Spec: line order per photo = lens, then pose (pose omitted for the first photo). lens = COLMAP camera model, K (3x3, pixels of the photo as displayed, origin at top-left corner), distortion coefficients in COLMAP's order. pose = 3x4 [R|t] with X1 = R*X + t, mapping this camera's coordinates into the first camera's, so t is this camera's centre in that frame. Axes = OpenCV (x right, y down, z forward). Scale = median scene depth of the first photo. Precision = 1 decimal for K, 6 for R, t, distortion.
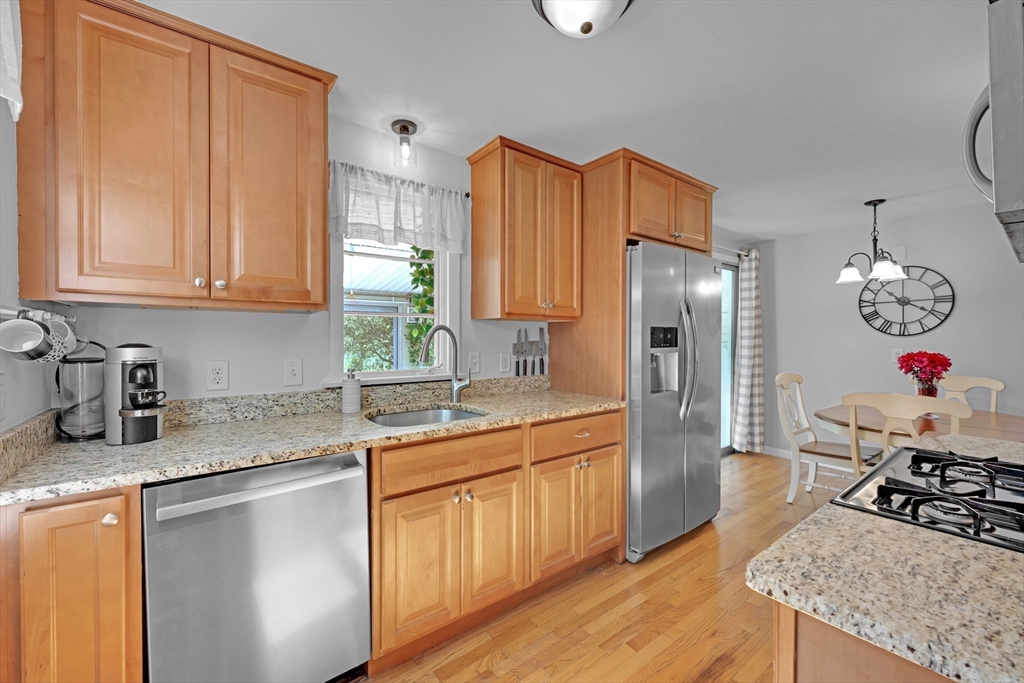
lens RADIAL K [[406.6, 0, 510.2], [0, 406.6, 340.9], [0, 0, 1]] dist [0.001042, 0.000073]
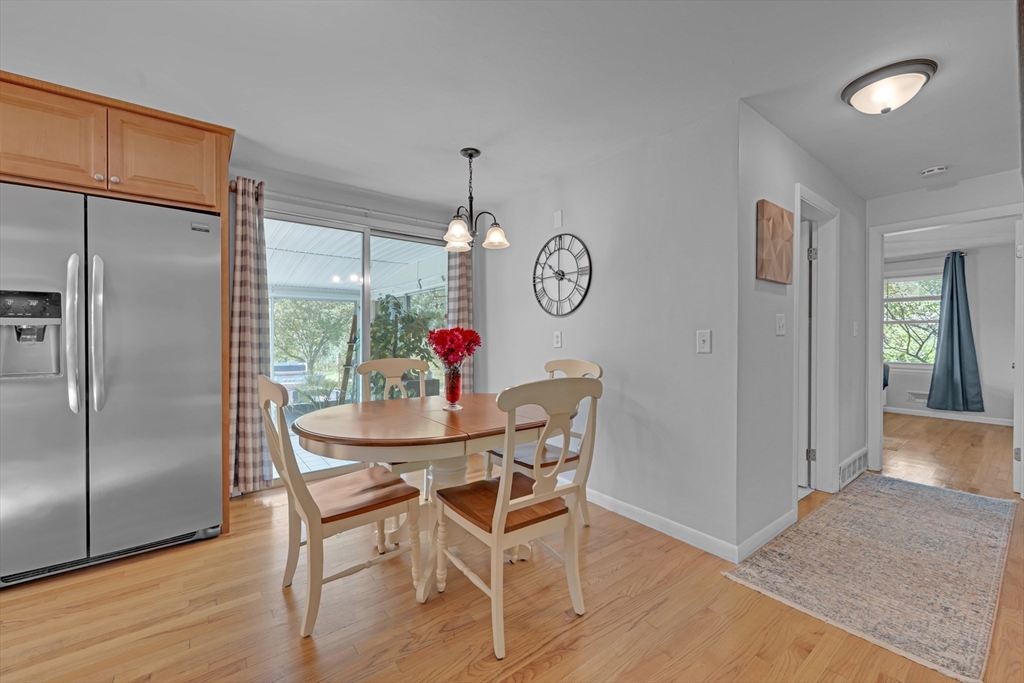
lens RADIAL K [[406.6, 0, 516.3], [0, 406.6, 341.6], [0, 0, 1]] dist [0.001042, 0.000073]
pose [[0.999994, 0.000501, 0.003391, 0.892631], [-0.000503, 1.000000, 0.000464, 0.041942], [-0.003390, -0.000465, 0.999994, 0.151138]]
